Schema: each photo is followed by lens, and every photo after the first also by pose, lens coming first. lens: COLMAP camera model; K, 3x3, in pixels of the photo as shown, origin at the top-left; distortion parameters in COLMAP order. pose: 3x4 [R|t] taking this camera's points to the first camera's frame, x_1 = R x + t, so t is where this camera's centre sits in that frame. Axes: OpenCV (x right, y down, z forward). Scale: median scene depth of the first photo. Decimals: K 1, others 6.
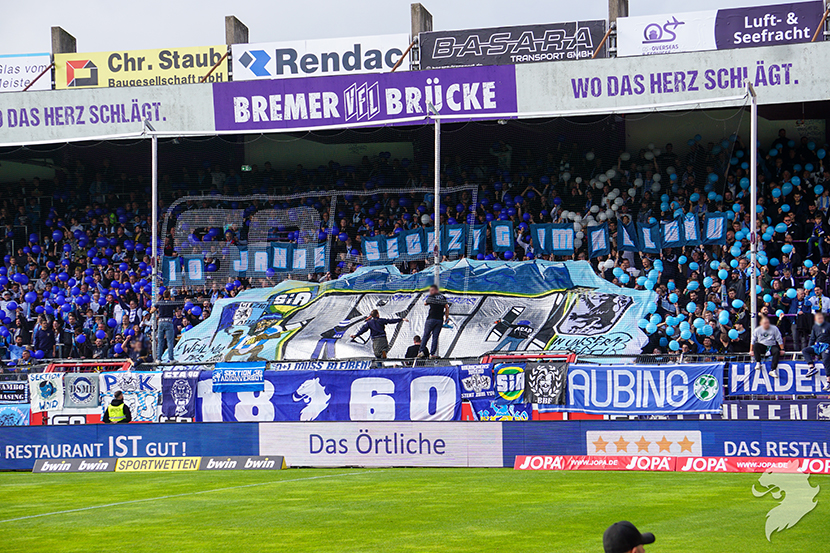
lens RADIAL K [[2496.1, 0, 415.0], [0, 2496.1, 276.5], [0, 0, 1]] dist [0.681553, 1.425284]
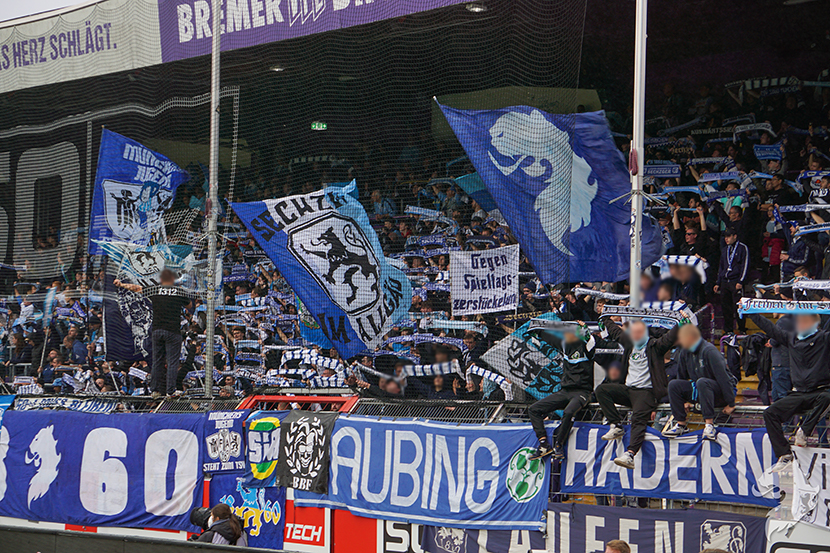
lens RADIAL K [[1942.4, 0, 415.0], [0, 1942.4, 276.5], [0, 0, 1]] dist [0.187504, 1.521501]
pose [[0.899385, 0.004158, -0.437137, 0.236205], [-0.015187, 0.999648, -0.021739, 0.013647], [0.436893, 0.026190, 0.899132, 0.600364]]
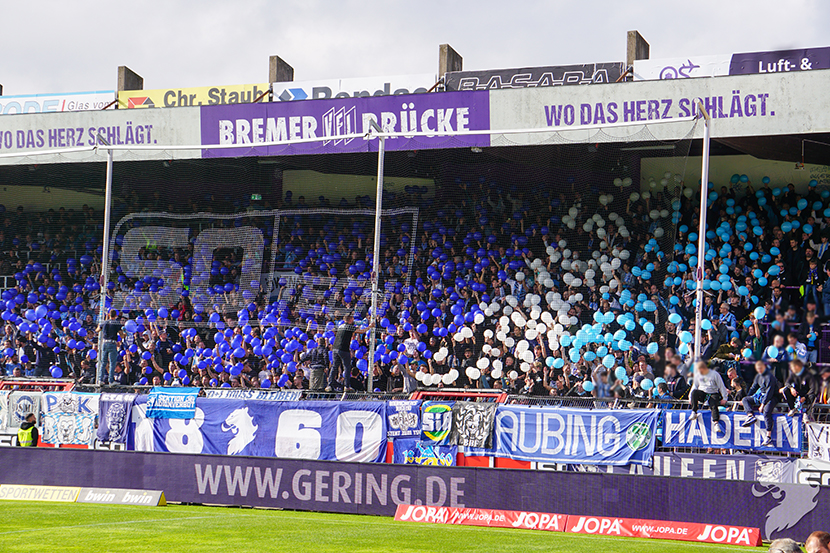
lens RADIAL K [[1942.4, 0, 415.0], [0, 1942.4, 276.5], [0, 0, 1]] dist [0.187504, 1.521501]
pose [[0.991960, 0.037400, -0.120898, 0.108062], [-0.040716, 0.998856, -0.025073, 0.006823], [0.119822, 0.029794, 0.992348, 0.269442]]
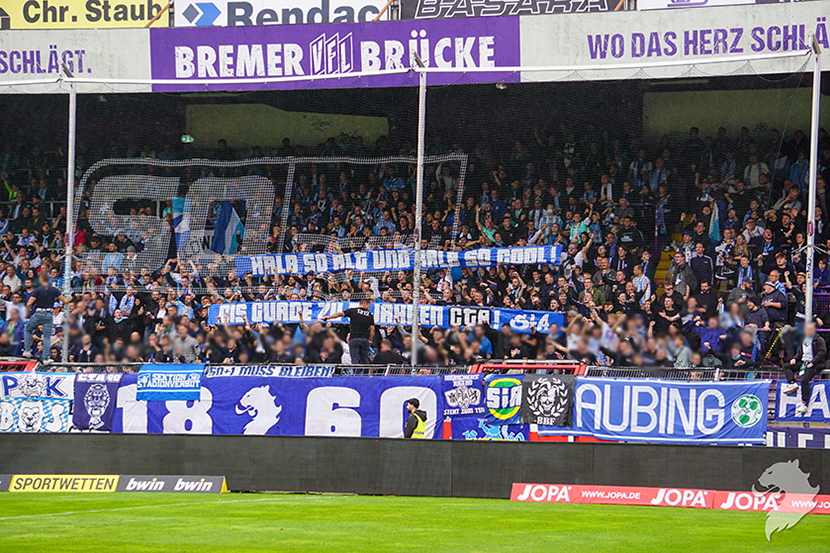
lens RADIAL K [[2750.4, 0, 415.0], [0, 2750.4, 276.5], [0, 0, 1]] dist [0.835775, 3.515120]
pose [[0.999272, 0.034201, 0.016926, -0.007083], [-0.033904, 0.999271, -0.017552, 0.018629], [-0.017514, 0.016965, 0.999703, 0.096359]]
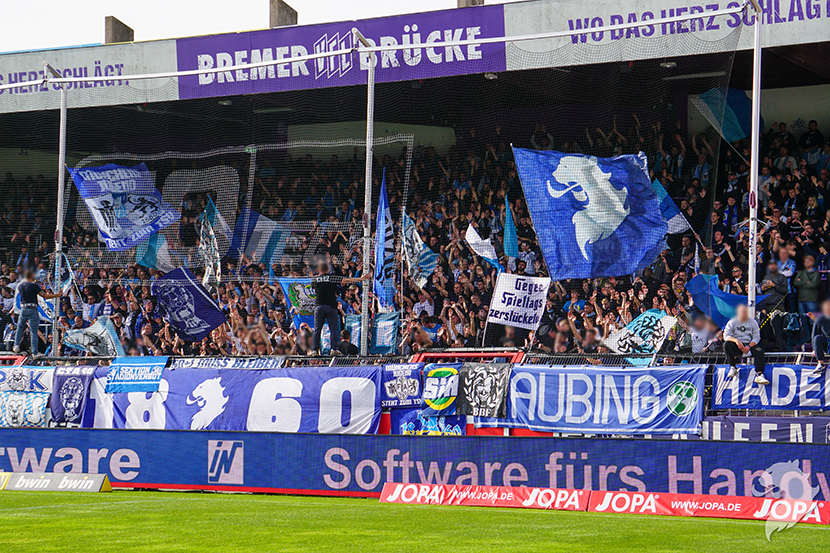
lens RADIAL K [[1942.4, 0, 415.0], [0, 1942.4, 276.5], [0, 0, 1]] dist [0.187504, 1.521501]
pose [[0.988028, 0.016901, -0.153347, 0.114426], [-0.021507, 0.999364, -0.028428, 0.023852], [0.152769, 0.031386, 0.987763, 0.381837]]
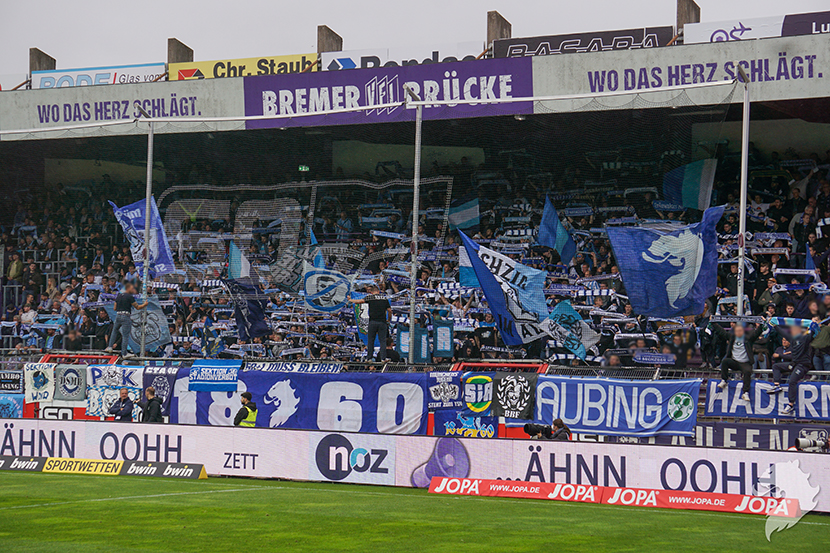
lens RADIAL K [[1942.4, 0, 415.0], [0, 1942.4, 276.5], [0, 0, 1]] dist [0.187504, 1.521501]
pose [[0.986958, 0.029720, -0.158208, 0.119246], [-0.031321, 0.999480, -0.007636, 0.005715], [0.157899, 0.012492, 0.987376, 0.277461]]
